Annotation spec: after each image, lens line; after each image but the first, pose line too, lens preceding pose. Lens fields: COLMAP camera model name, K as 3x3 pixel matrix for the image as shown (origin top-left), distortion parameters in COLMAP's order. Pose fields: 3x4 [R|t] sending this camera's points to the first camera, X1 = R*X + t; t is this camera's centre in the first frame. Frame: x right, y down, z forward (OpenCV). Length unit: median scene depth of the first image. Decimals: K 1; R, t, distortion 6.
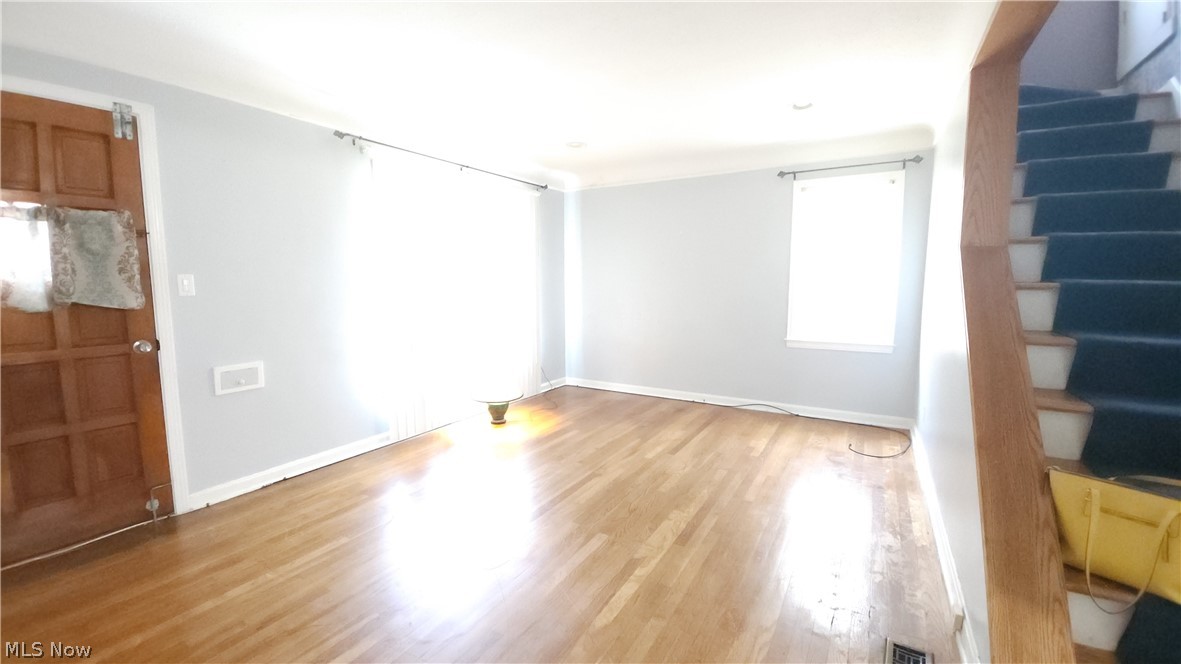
lens RADIAL K [[457.4, 0, 598.5], [0, 457.4, 325.5], [0, 0, 1]] dist [-0.025199, -0.000527]
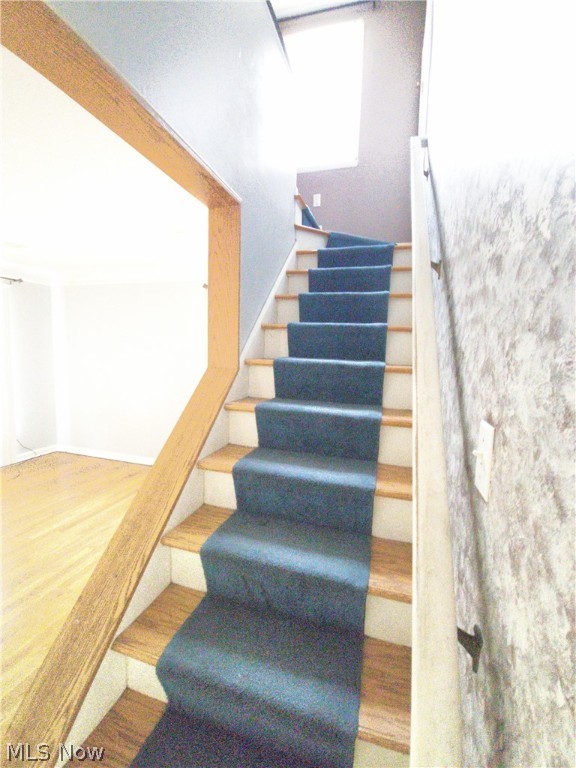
lens RADIAL K [[316.2, 0, 291.3], [0, 316.2, 380.2], [0, 0, 1]] dist [0.001317, 0.000080]
pose [[0.967981, 0.003900, 0.250993, 0.336606], [-0.003916, 0.999992, -0.000434, -0.058406], [-0.250993, -0.000563, 0.967989, 0.073136]]
